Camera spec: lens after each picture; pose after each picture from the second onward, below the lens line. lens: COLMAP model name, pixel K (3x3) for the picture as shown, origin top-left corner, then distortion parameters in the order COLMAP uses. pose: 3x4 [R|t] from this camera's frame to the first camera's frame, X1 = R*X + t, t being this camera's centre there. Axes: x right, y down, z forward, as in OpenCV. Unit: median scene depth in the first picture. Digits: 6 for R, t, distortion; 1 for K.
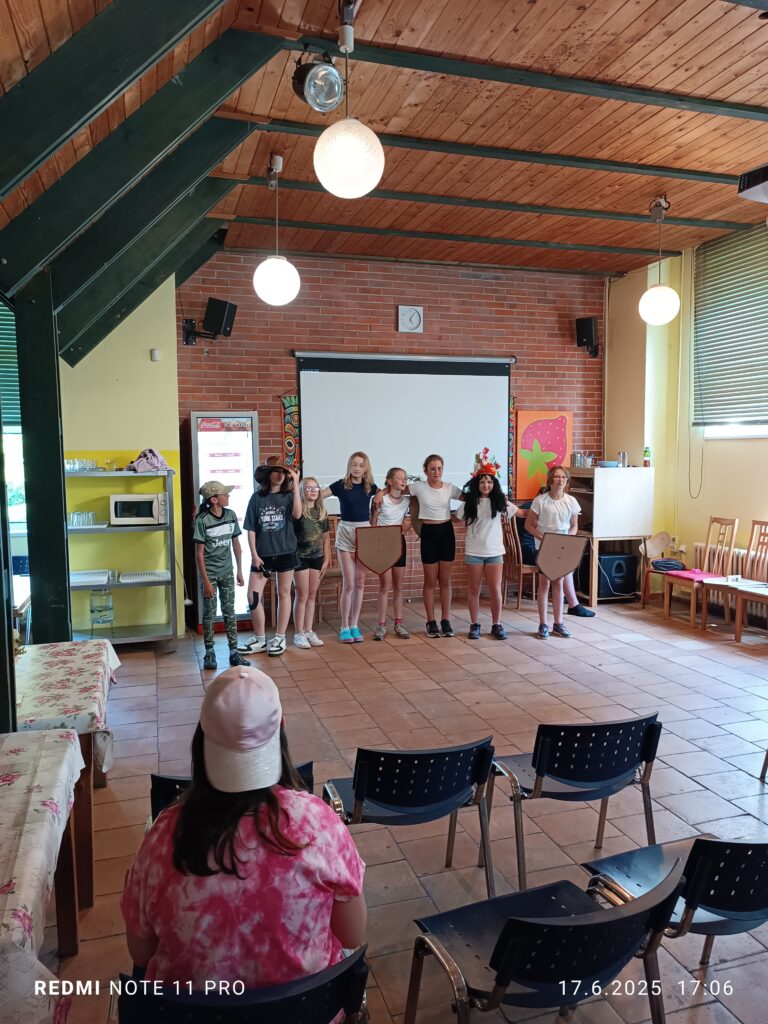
lens RADIAL K [[760.3, 0, 384.1], [0, 760.3, 513.8], [0, 0, 1]] dist [0.020719, -0.000224]
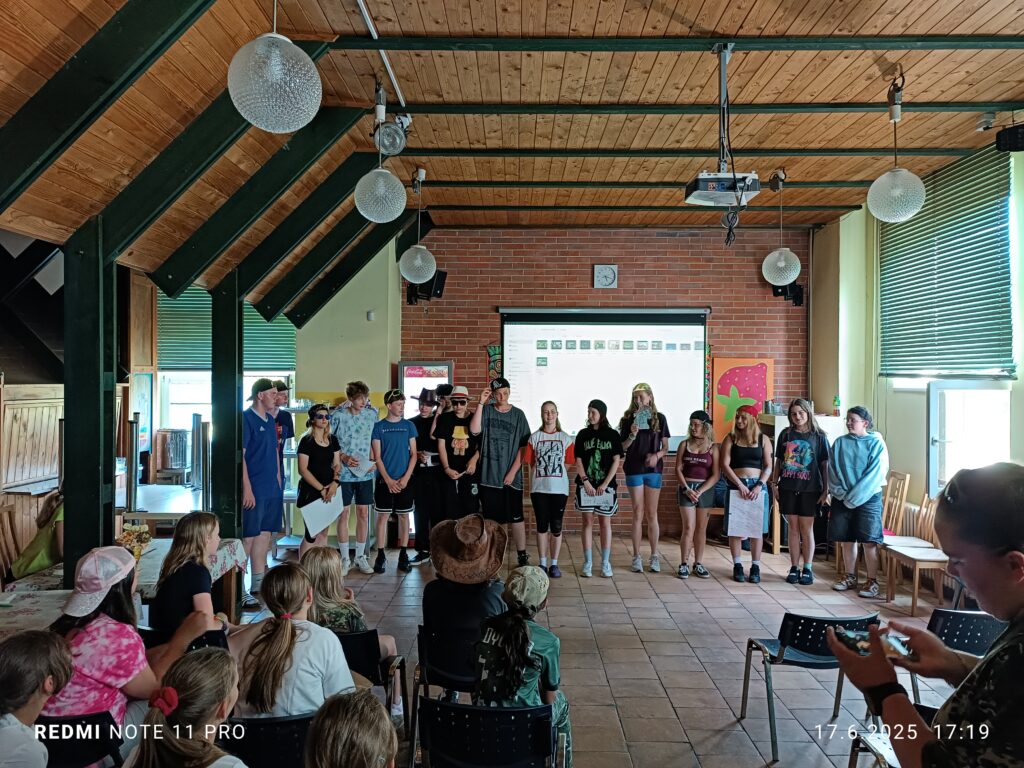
lens RADIAL K [[760.3, 0, 513.0], [0, 760.3, 383.2], [0, 0, 1]] dist [0.020719, -0.000224]
pose [[0.948369, 0.017137, -0.316706, 0.260433], [-0.040129, 0.996998, -0.066218, -0.021653], [0.314621, 0.075508, 0.946209, -0.079314]]
